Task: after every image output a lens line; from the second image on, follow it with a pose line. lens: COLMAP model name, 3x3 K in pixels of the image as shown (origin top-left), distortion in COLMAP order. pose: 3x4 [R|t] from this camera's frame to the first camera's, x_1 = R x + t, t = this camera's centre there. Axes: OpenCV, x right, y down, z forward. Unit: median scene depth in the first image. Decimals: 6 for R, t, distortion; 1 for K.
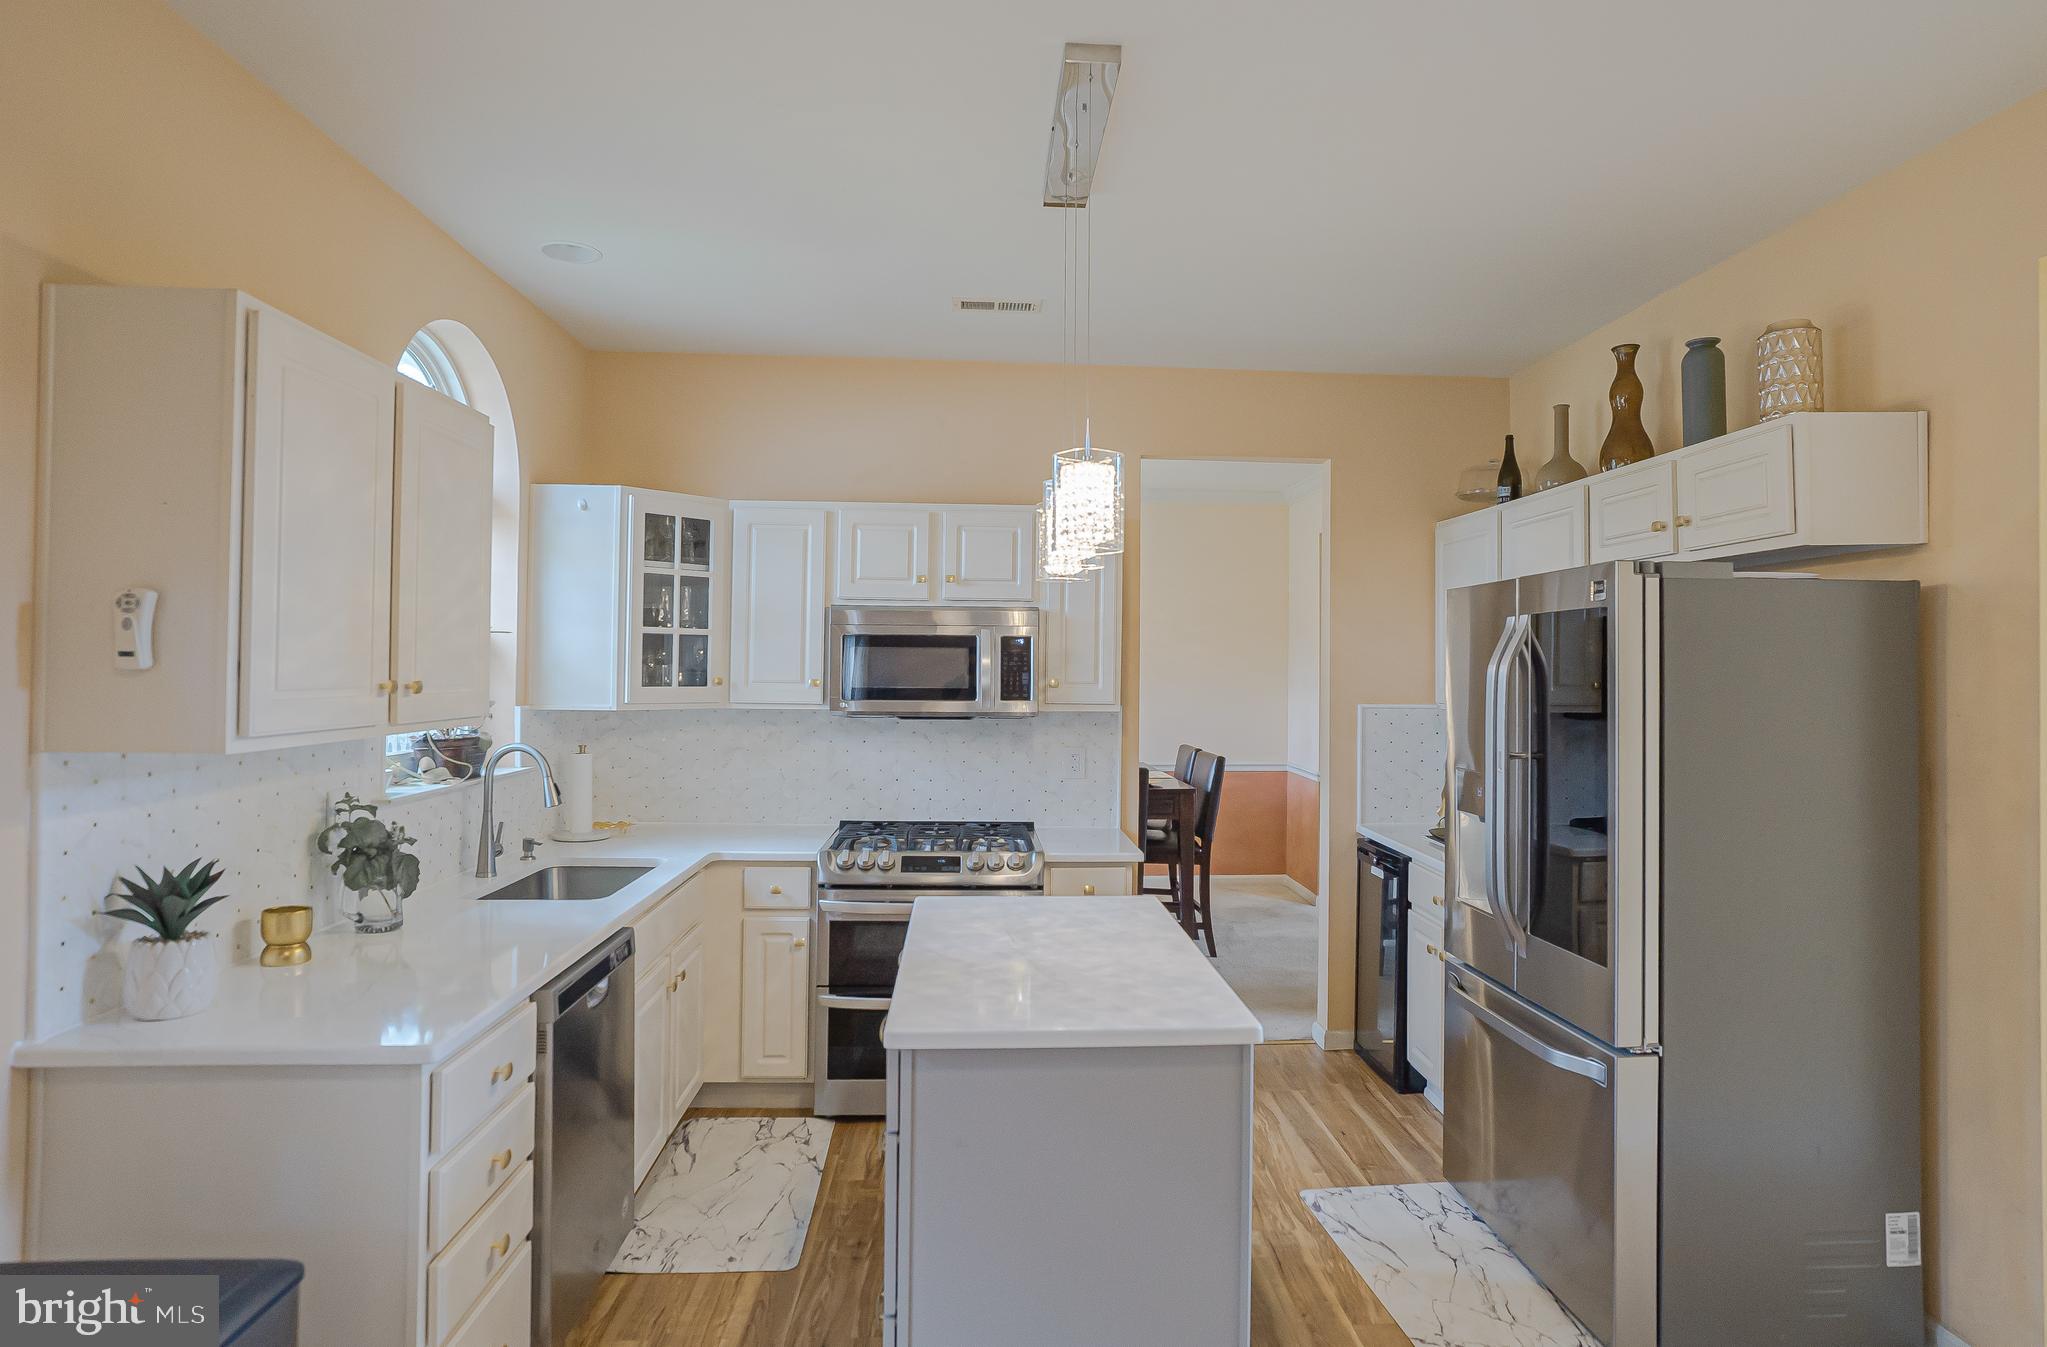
lens RADIAL K [[1176.3, 0, 1055.2], [0, 1176.3, 653.3], [0, 0, 1]] dist [-0.051885, 0.037435]
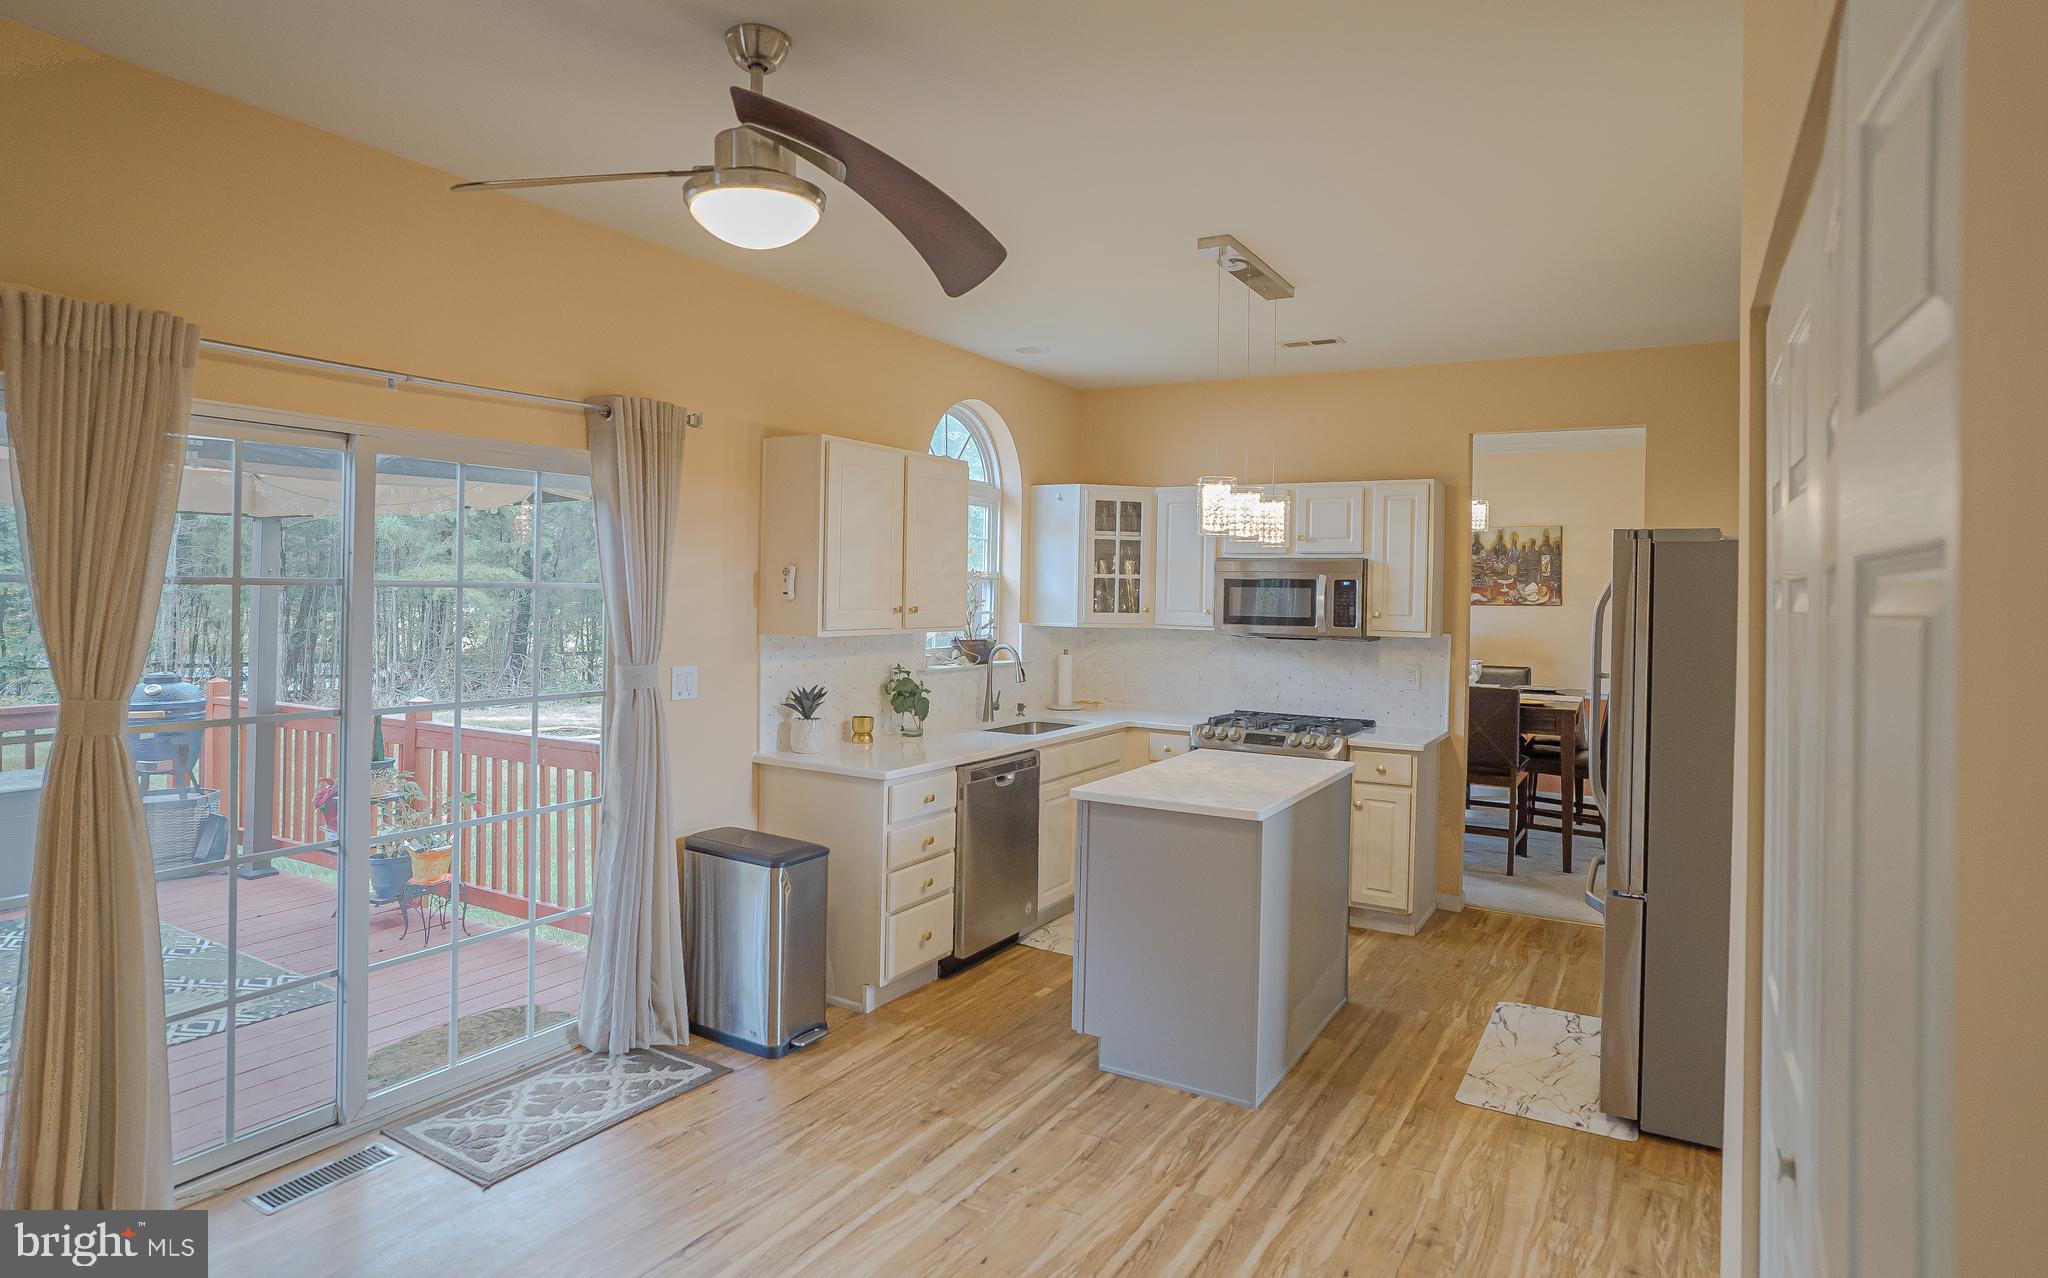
lens RADIAL K [[1127.0, 0, 1019.0], [0, 1127.0, 599.4], [0, 0, 1]] dist [-0.051777, -0.000030]
pose [[0.822914, 0.010452, -0.568069, 0.429242], [-0.002939, 0.999896, 0.014140, -0.009983], [0.568158, -0.009966, 0.822859, -0.297824]]
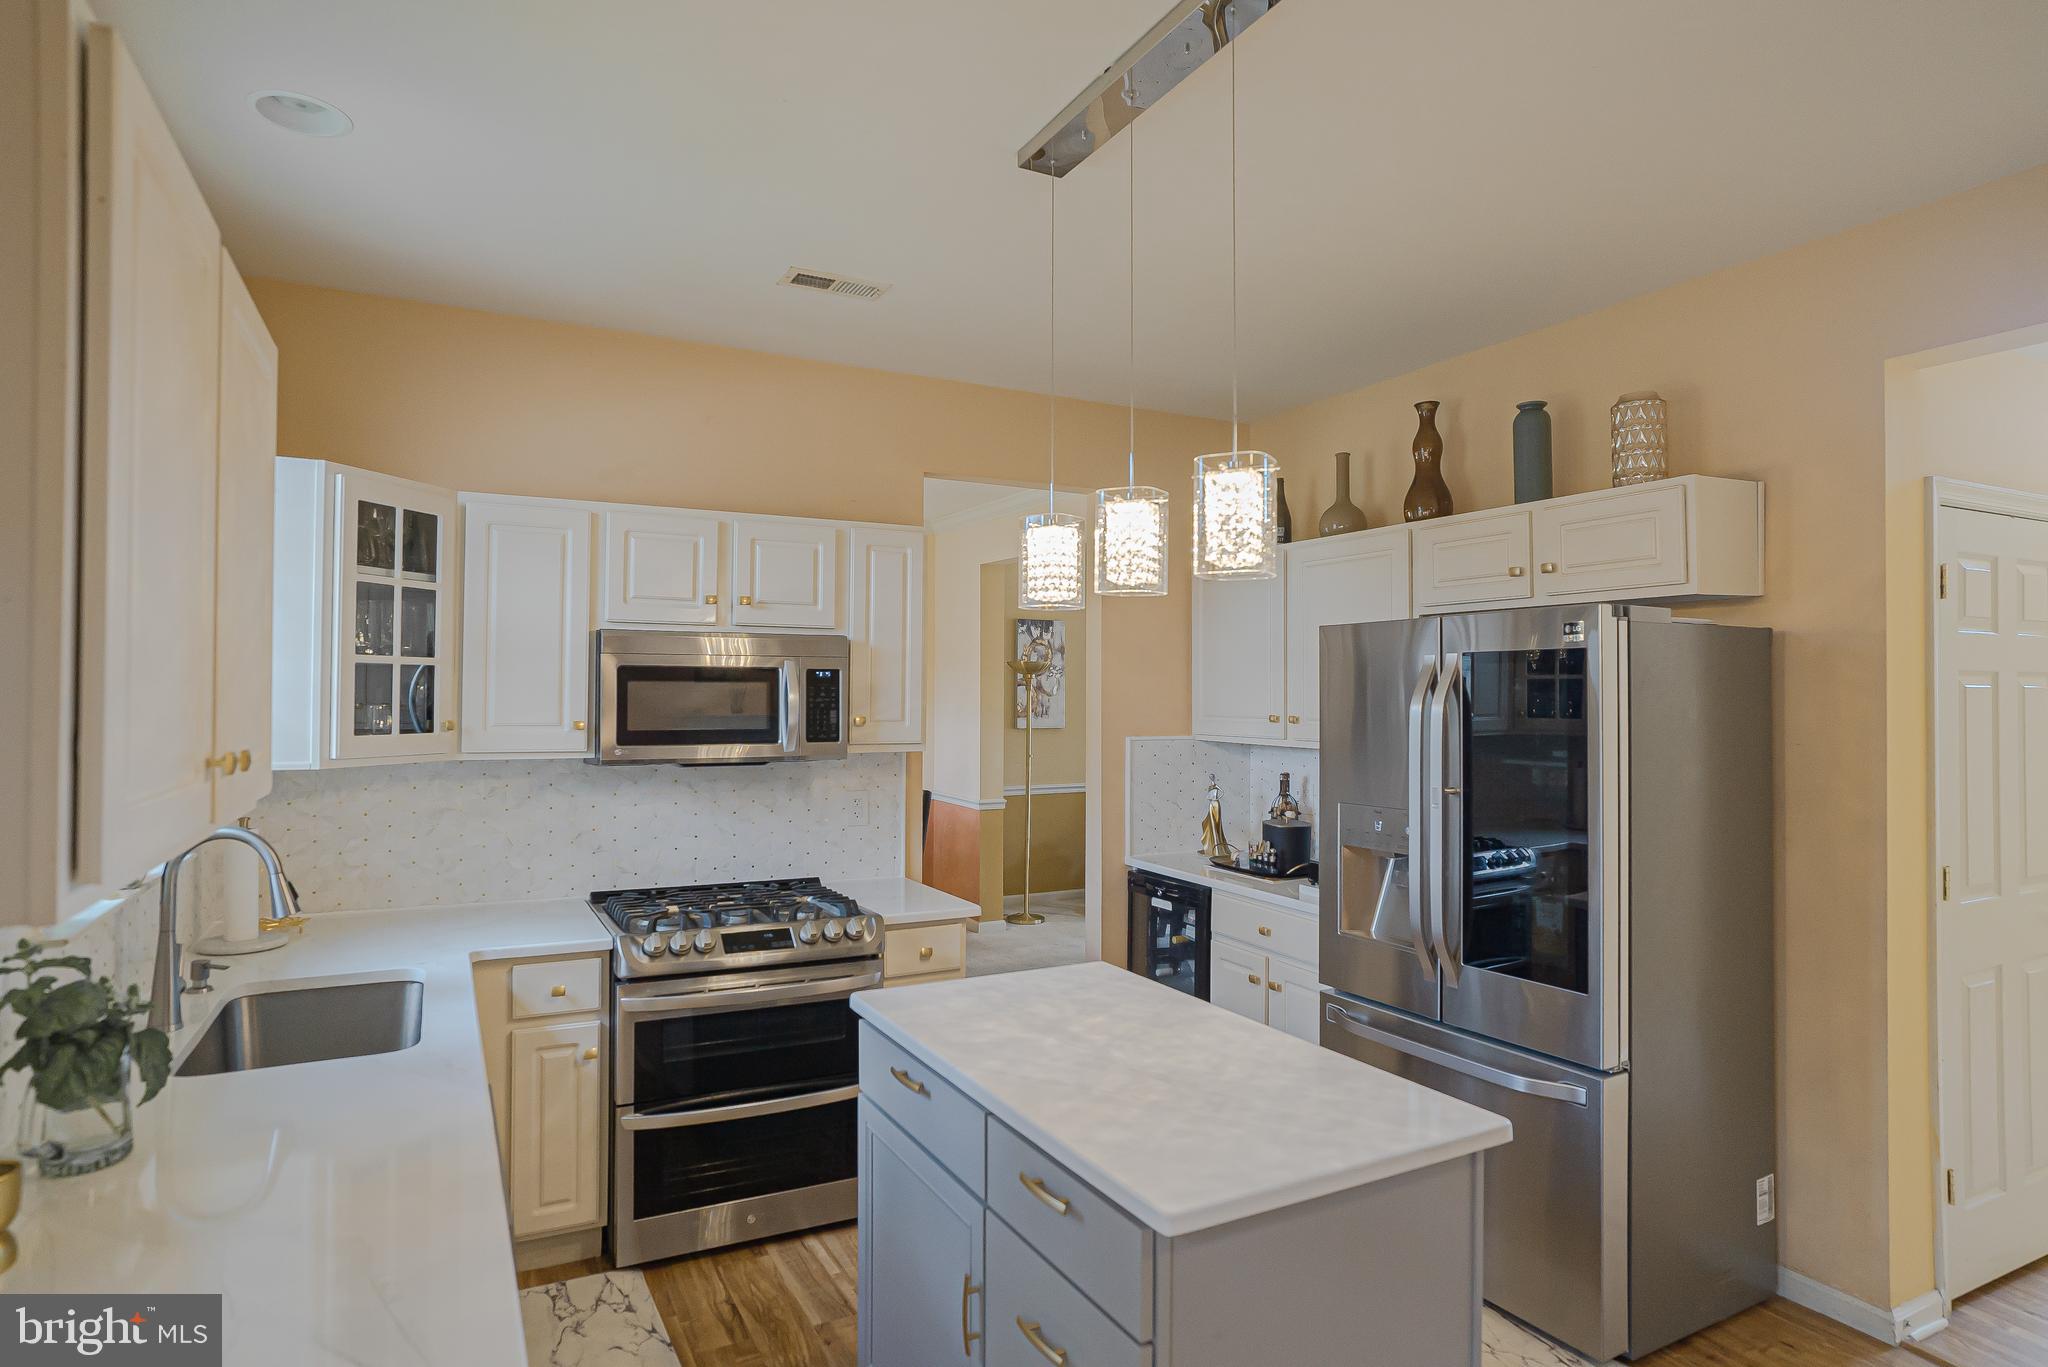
lens RADIAL K [[1116.5, 0, 1017.5], [0, 1116.5, 682.7], [0, 0, 1]] dist [-0.054339, 0.038668]
pose [[0.914745, -0.001240, 0.404029, -0.259095], [-0.000555, 0.999990, 0.004326, -0.008461], [-0.404030, -0.004181, 0.914736, 0.201677]]
